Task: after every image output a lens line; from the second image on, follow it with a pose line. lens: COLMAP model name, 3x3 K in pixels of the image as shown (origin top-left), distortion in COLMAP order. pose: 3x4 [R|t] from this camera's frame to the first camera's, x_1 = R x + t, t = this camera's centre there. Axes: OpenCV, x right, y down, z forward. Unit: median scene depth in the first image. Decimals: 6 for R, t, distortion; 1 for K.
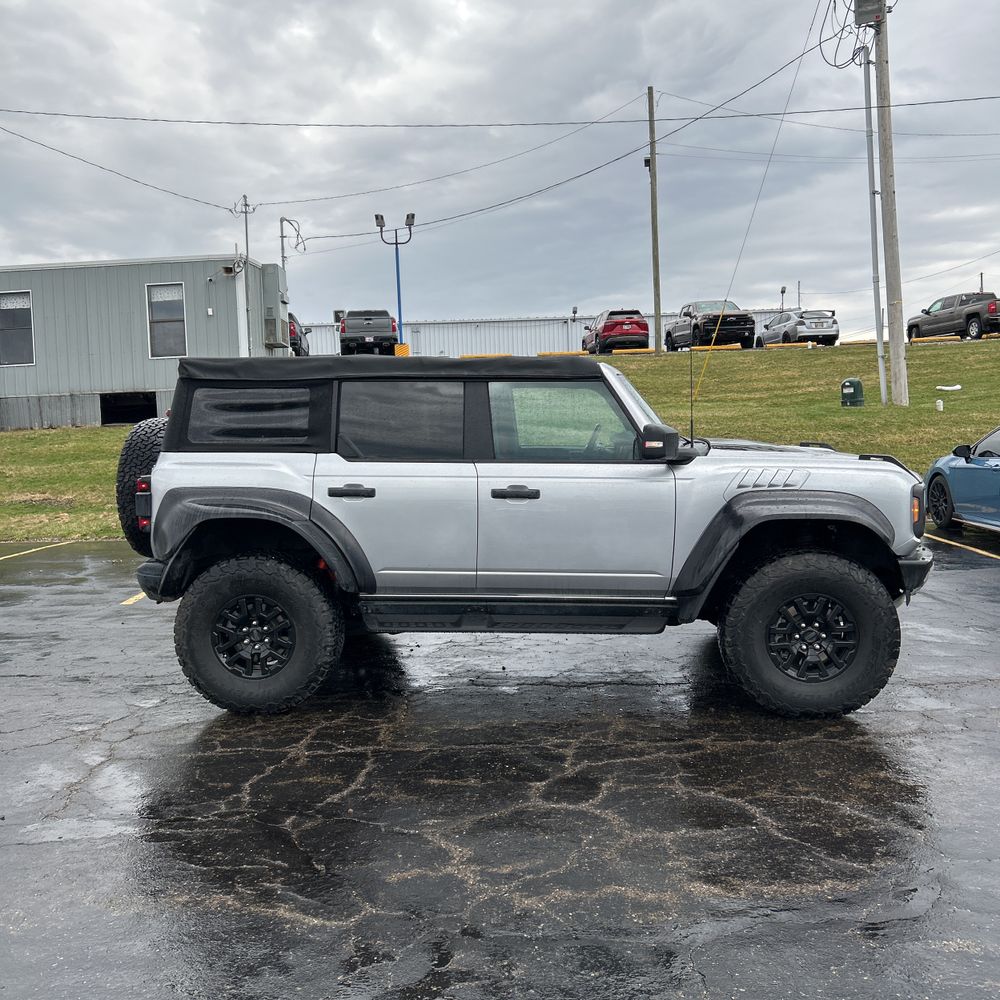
lens RADIAL K [[1009.7, 0, 503.7], [0, 1009.7, 492.5], [0, 0, 1]] dist [0.026697, 0.000000]
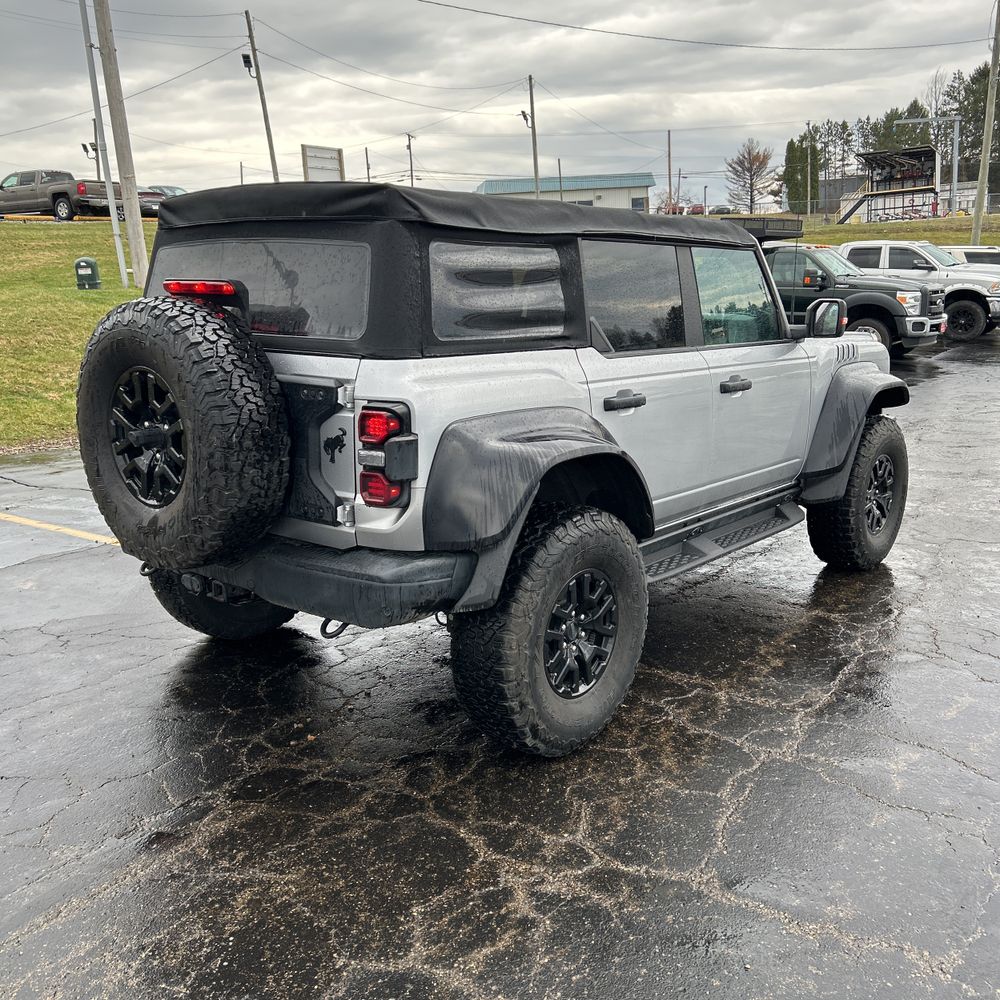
lens RADIAL K [[1009.7, 0, 491.3], [0, 1009.7, 495.9], [0, 0, 1]] dist [0.026697, 0.000000]
pose [[0.571985, -0.161157, 0.804277, -0.786900], [0.069855, 0.986518, 0.147995, -0.046086], [-0.817284, -0.028468, 0.575531, 0.668536]]
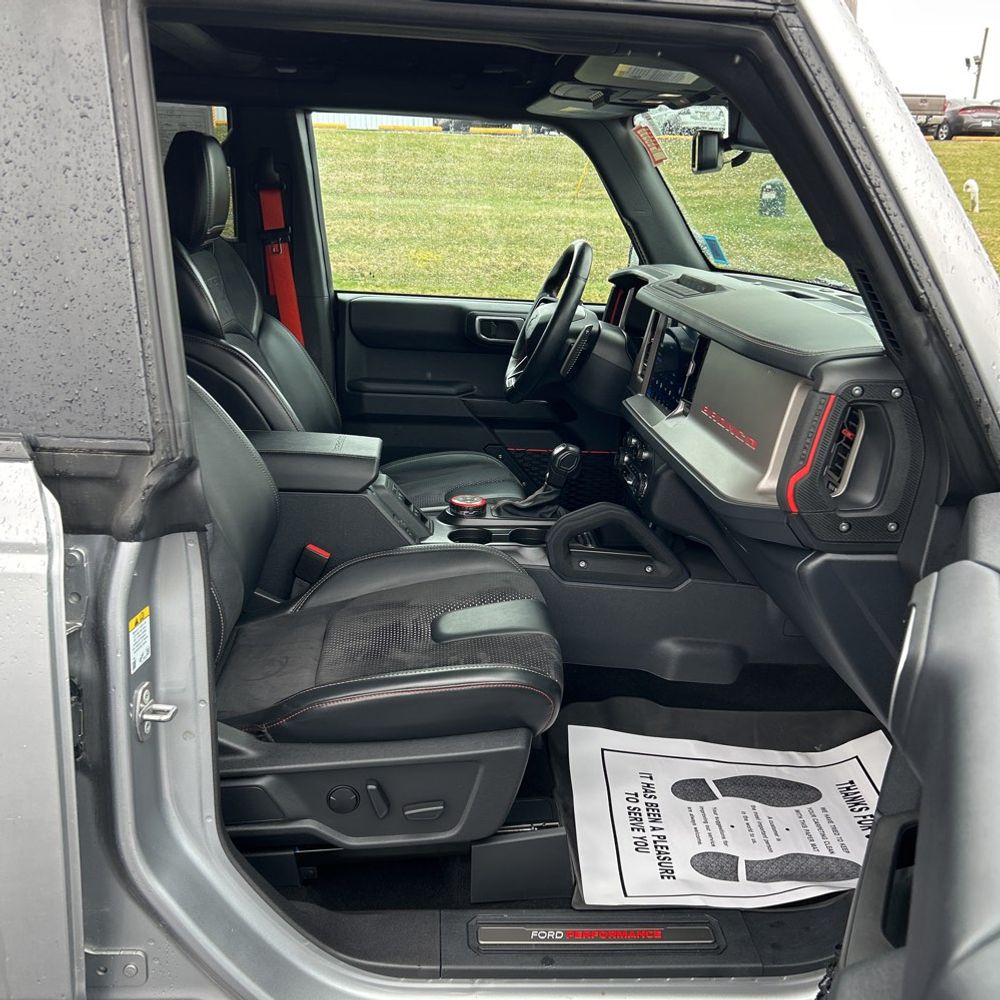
lens RADIAL K [[1009.7, 0, 494.4], [0, 1009.7, 502.4], [0, 0, 1]] dist [0.026697, 0.000000]
pose [[0.987477, 0.001536, 0.157756, 0.021635], [-0.033664, 0.978974, 0.201188, -0.061005], [-0.154130, -0.203980, 0.966766, 0.814146]]
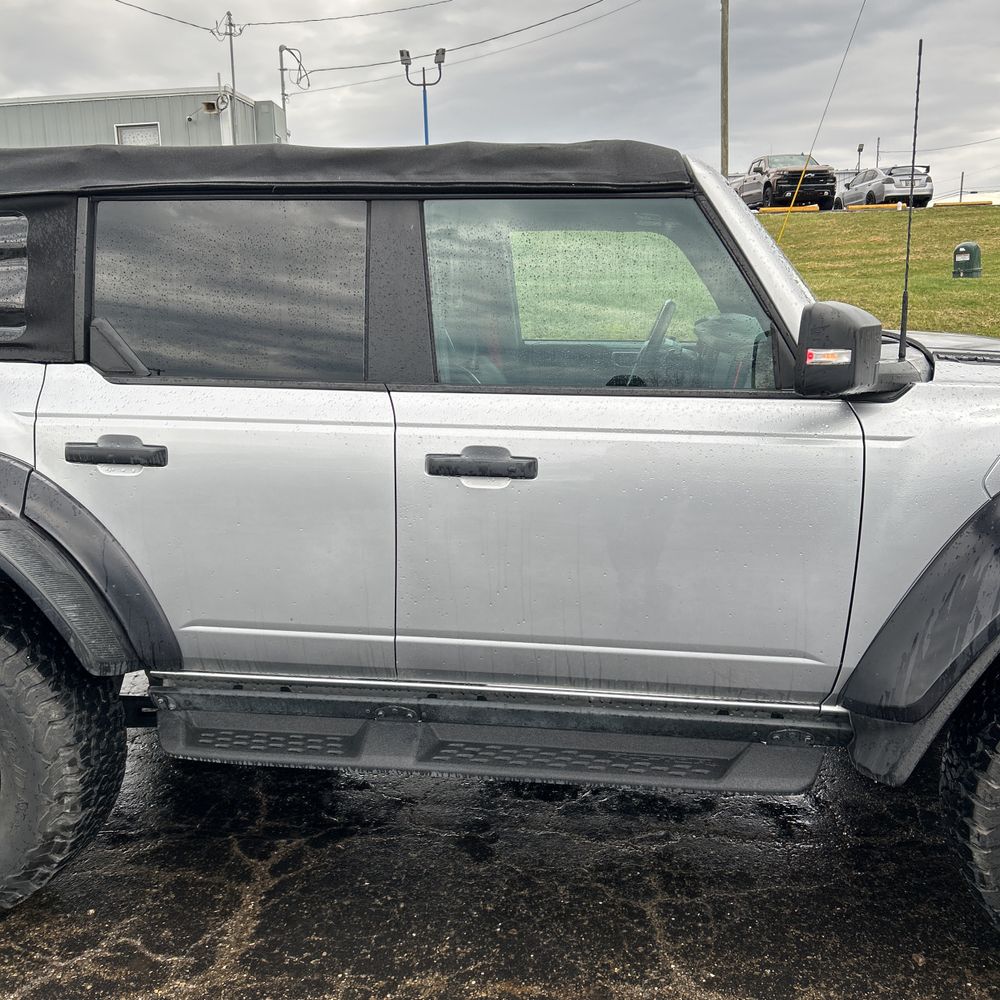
lens RADIAL K [[1009.7, 0, 501.9], [0, 1009.7, 486.1], [0, 0, 1]] dist [0.026697, 0.000000]
pose [[0.998753, 0.015135, -0.047571, 0.041006], [-0.009446, 0.993015, 0.117607, -0.040454], [0.049019, -0.117011, 0.991920, 0.562059]]
